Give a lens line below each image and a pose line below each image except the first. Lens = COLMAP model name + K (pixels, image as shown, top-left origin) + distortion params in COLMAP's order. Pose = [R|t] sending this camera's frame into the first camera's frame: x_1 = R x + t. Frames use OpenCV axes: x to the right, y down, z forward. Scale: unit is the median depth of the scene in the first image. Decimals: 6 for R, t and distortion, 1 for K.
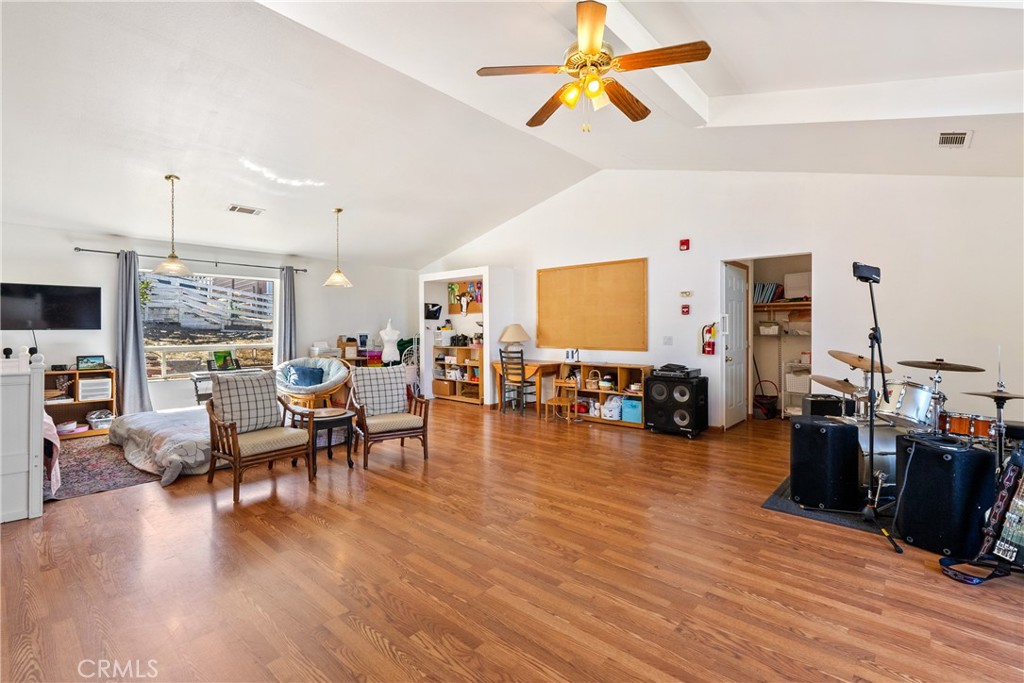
lens RADIAL K [[466.1, 0, 511.0], [0, 466.1, 332.2], [0, 0, 1]] dist [-0.006206, 0.002986]
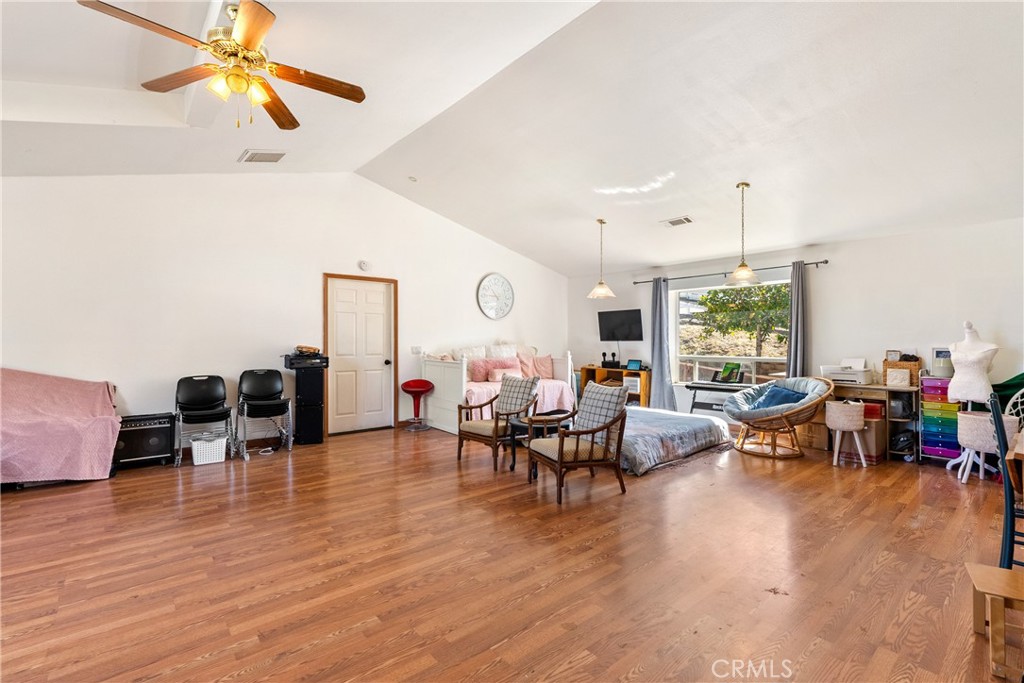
lens RADIAL K [[466.1, 0, 512.0], [0, 466.1, 339.7], [0, 0, 1]] dist [-0.006206, 0.002986]
pose [[-0.143023, -0.001038, -0.989719, 0.811301], [-0.005504, 0.999985, -0.000253, -0.009571], [0.989704, 0.005411, -0.143026, 1.352290]]
